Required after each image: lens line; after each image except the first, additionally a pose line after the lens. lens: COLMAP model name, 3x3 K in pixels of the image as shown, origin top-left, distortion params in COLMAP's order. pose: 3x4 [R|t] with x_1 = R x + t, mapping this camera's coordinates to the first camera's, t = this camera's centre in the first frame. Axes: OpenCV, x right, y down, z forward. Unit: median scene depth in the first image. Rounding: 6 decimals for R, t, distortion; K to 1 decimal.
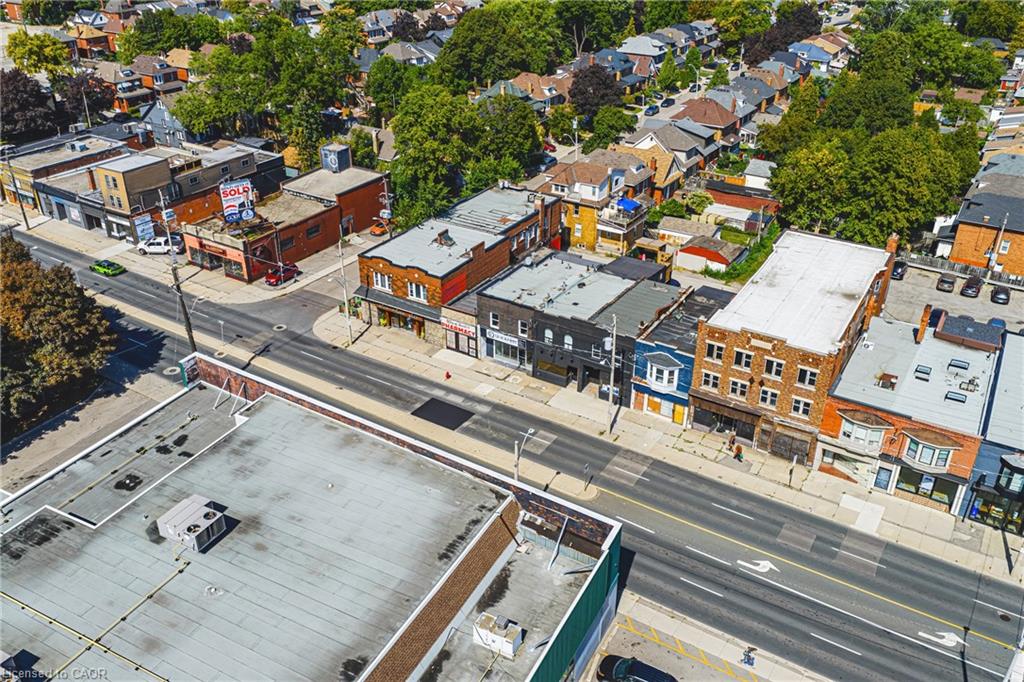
lens RADIAL K [[848.5, 0, 512.7], [0, 848.5, 341.0], [0, 0, 1]] dist [0.008068, -0.005391]
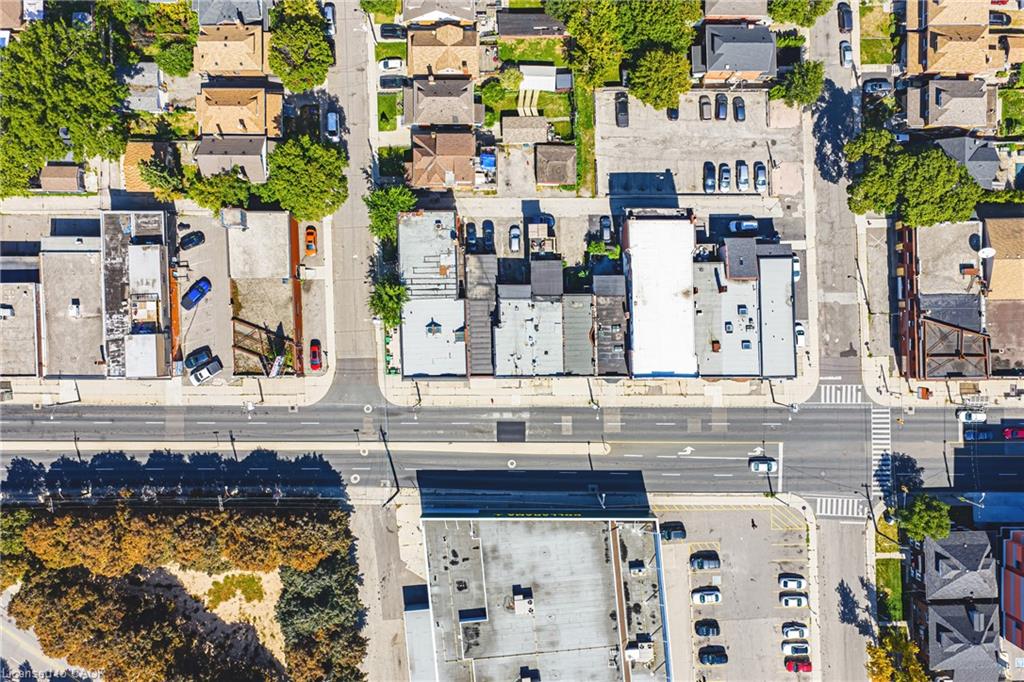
lens RADIAL K [[848.5, 0, 512.2], [0, 848.5, 341.2], [0, 0, 1]] dist [0.008068, -0.005391]
pose [[0.841546, -0.540184, -0.001598, 0.035773], [0.264497, 0.409474, 0.873139, -1.864140], [-0.471001, -0.735209, 0.487468, 0.239931]]
